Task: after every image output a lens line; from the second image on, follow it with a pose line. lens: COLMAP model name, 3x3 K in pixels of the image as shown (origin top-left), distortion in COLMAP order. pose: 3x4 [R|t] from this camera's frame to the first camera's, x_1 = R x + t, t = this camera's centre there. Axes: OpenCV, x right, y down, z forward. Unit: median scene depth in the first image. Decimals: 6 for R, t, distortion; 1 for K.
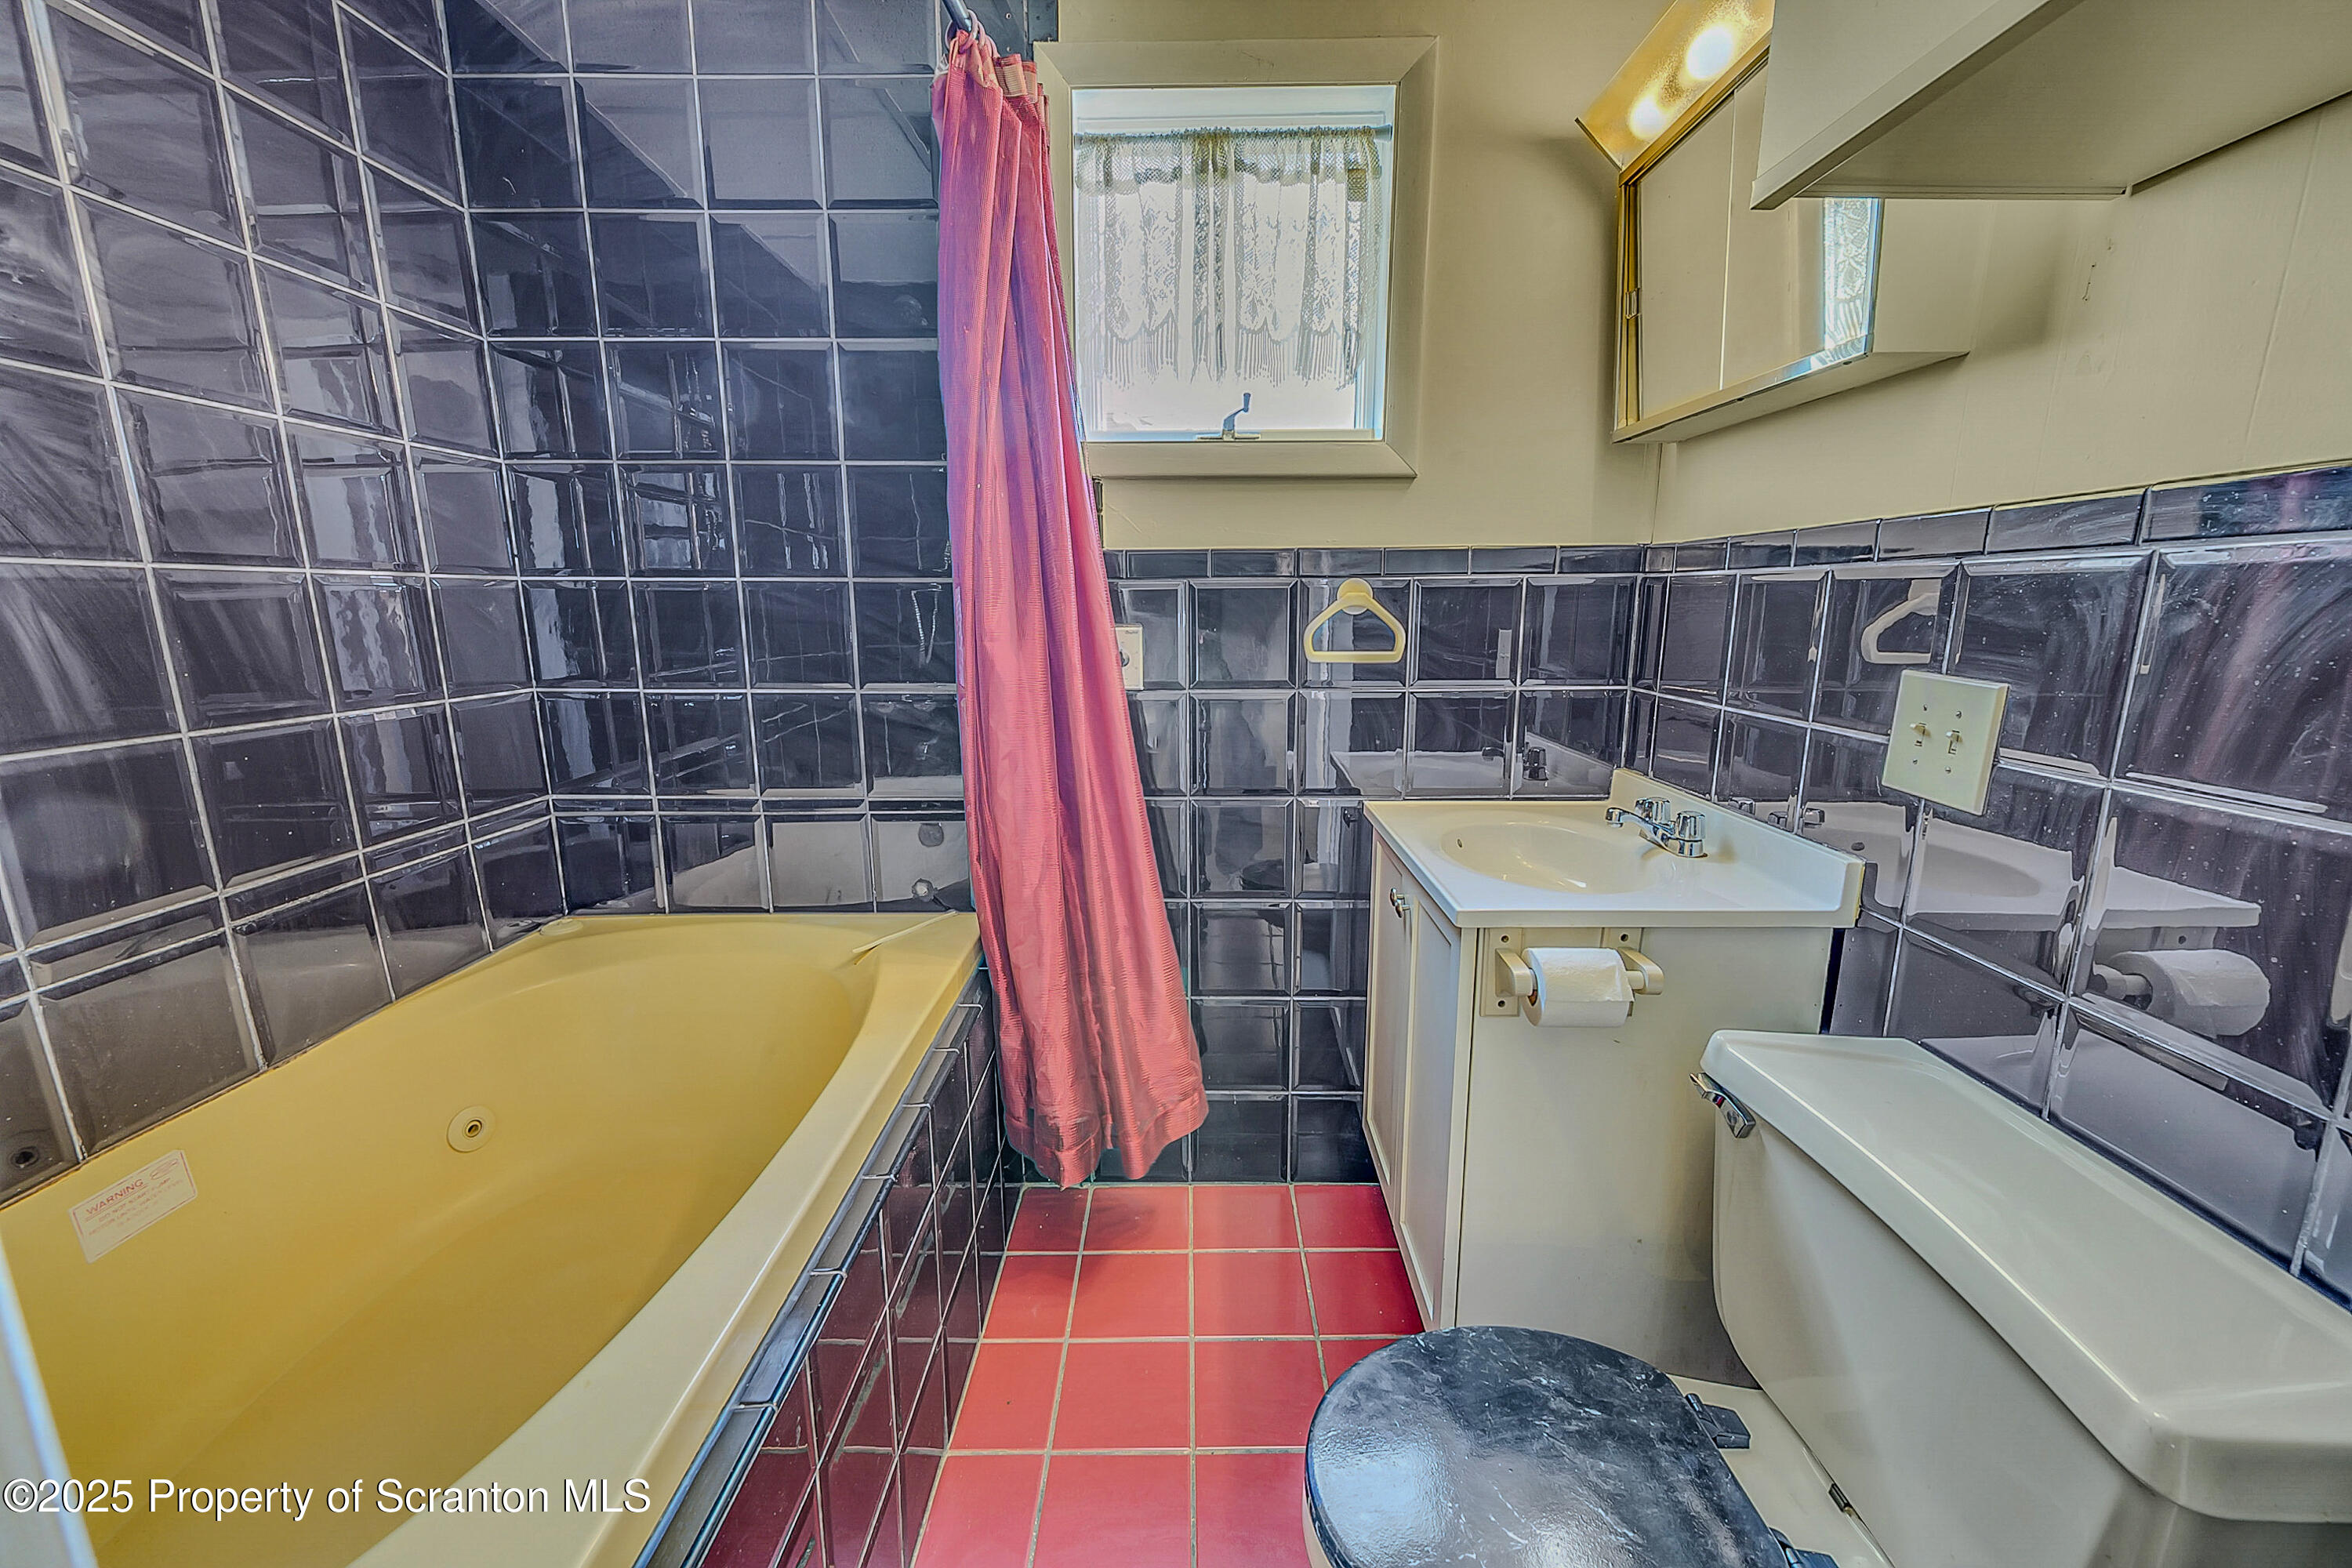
lens RADIAL K [[924.4, 0, 1176.0], [0, 924.4, 784.0], [0, 0, 1]] dist [0.000344, 0.000162]
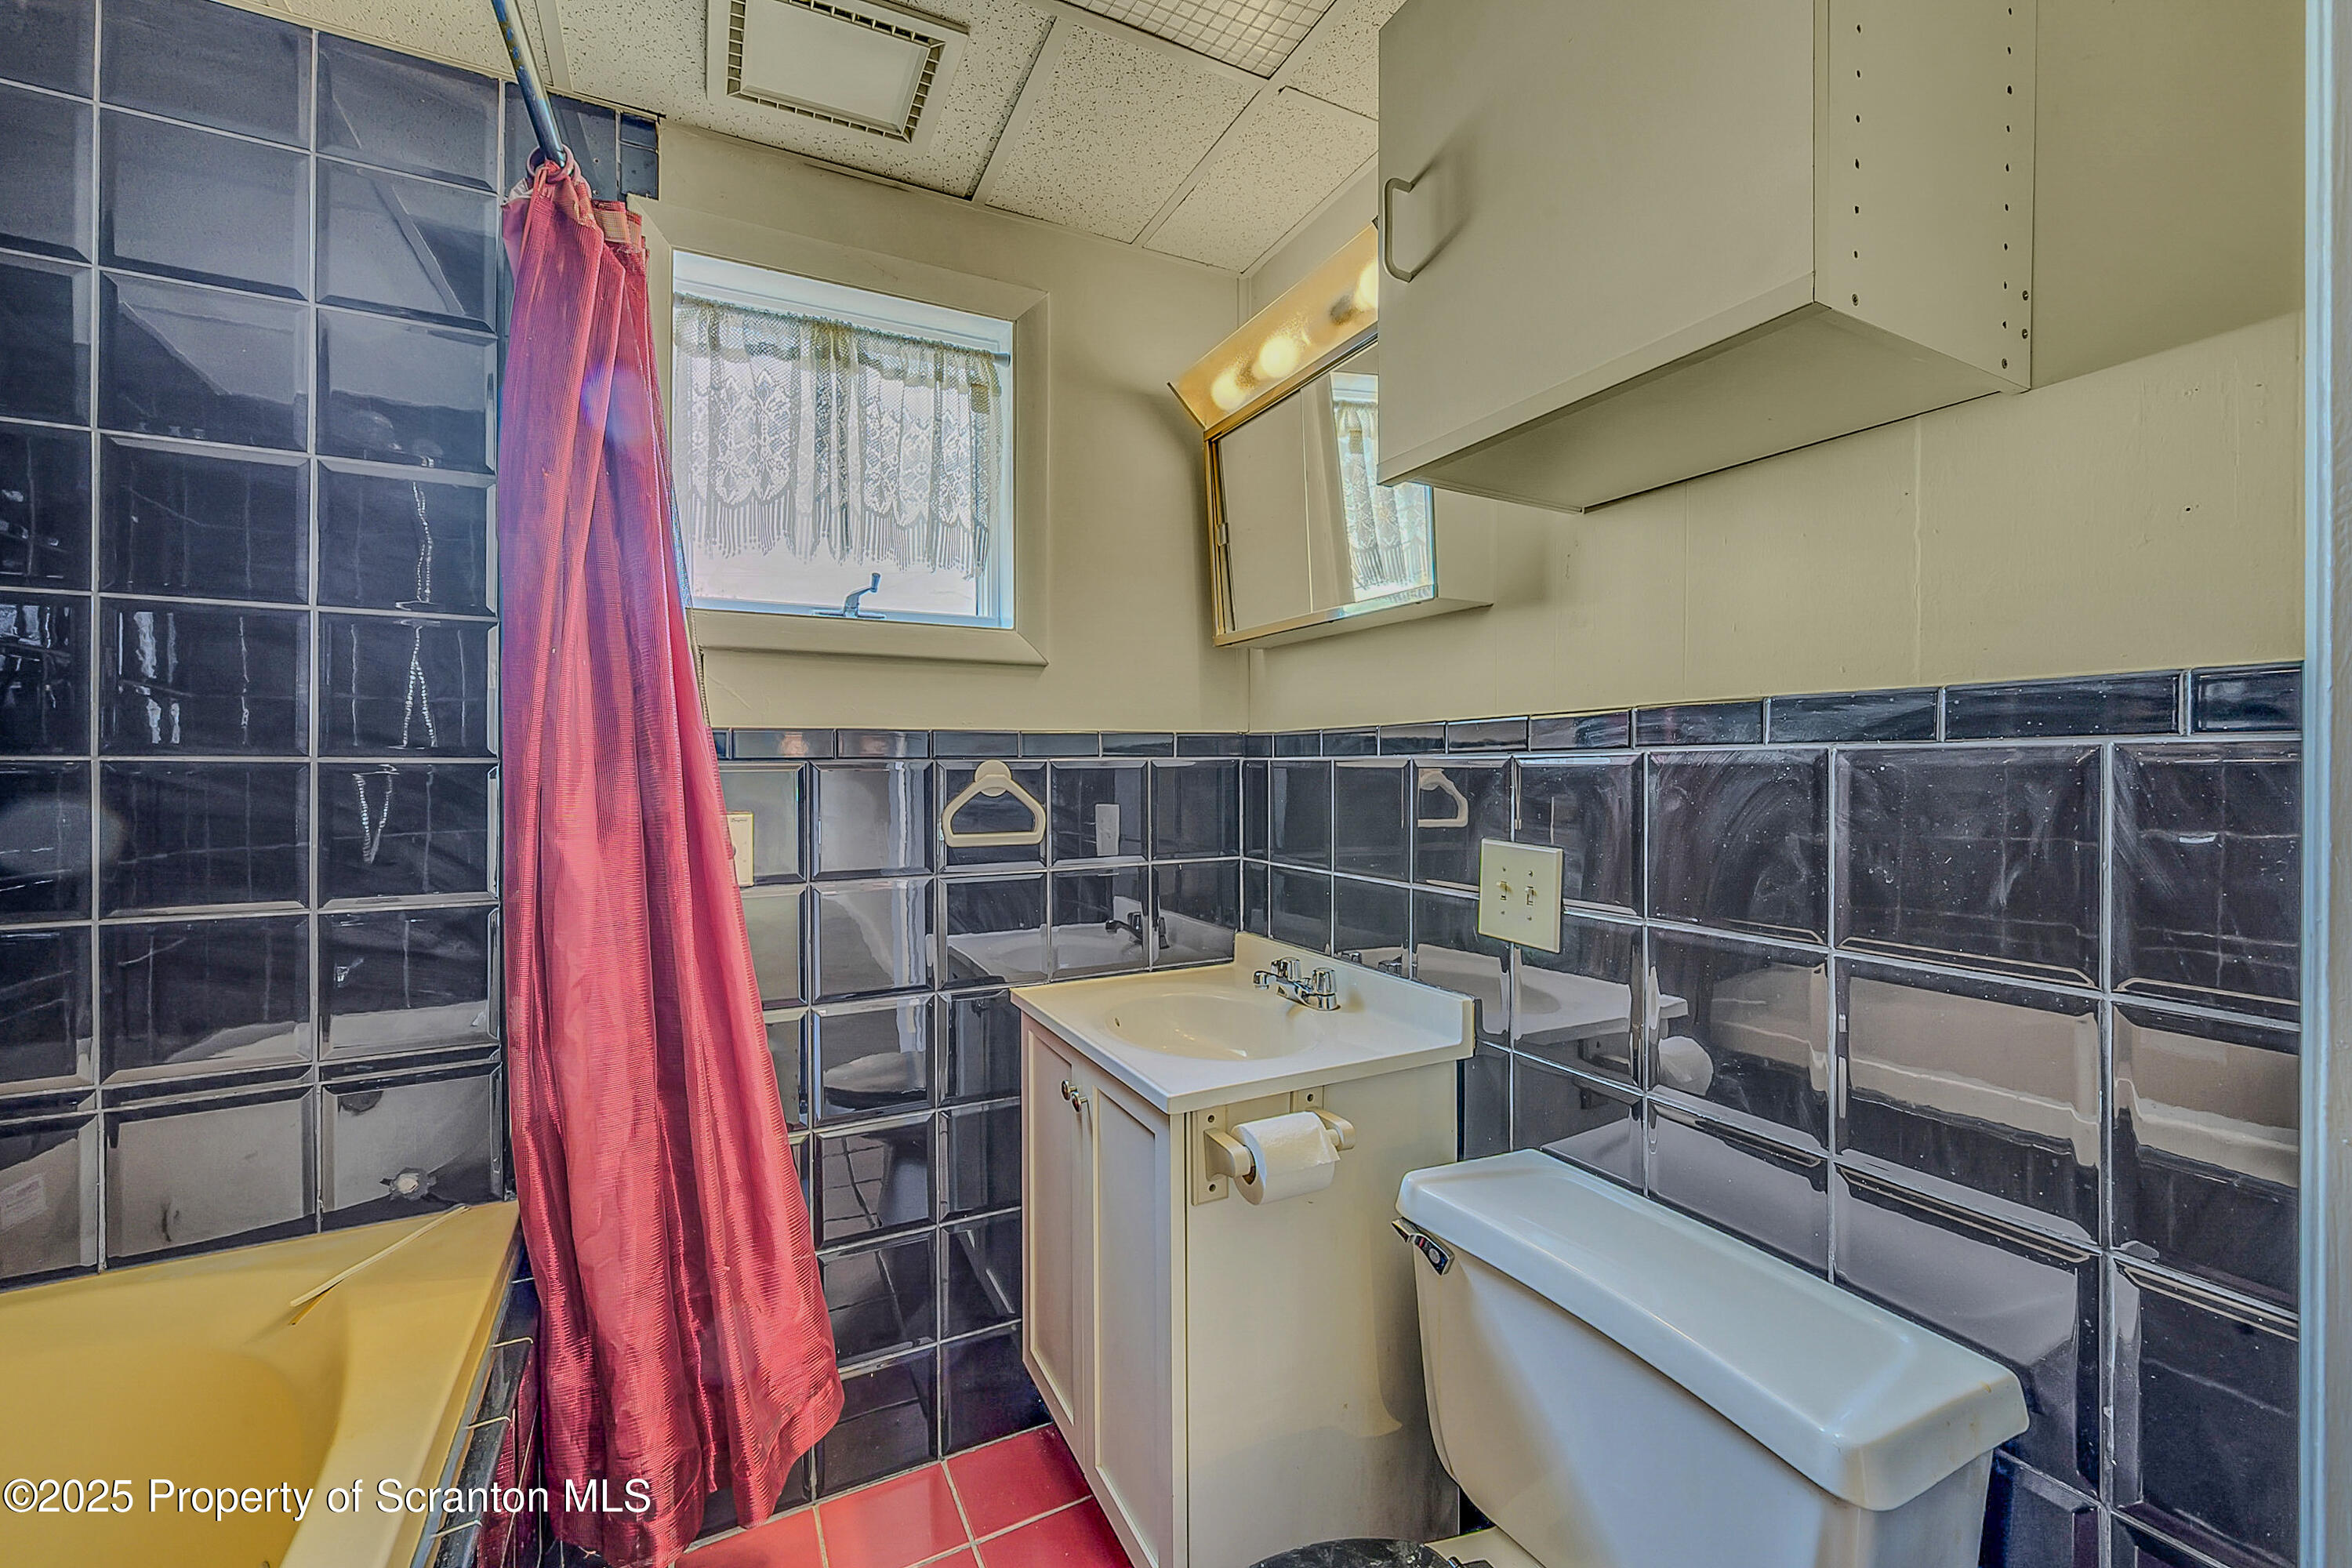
lens RADIAL K [[937.3, 0, 1186.3], [0, 937.3, 773.3], [0, 0, 1]] dist [0.001240, 0.000213]
pose [[0.883758, -0.003661, 0.467931, -0.101537], [0.094081, 0.980941, -0.170013, -0.020836], [-0.458390, 0.194273, 0.867258, 0.042088]]
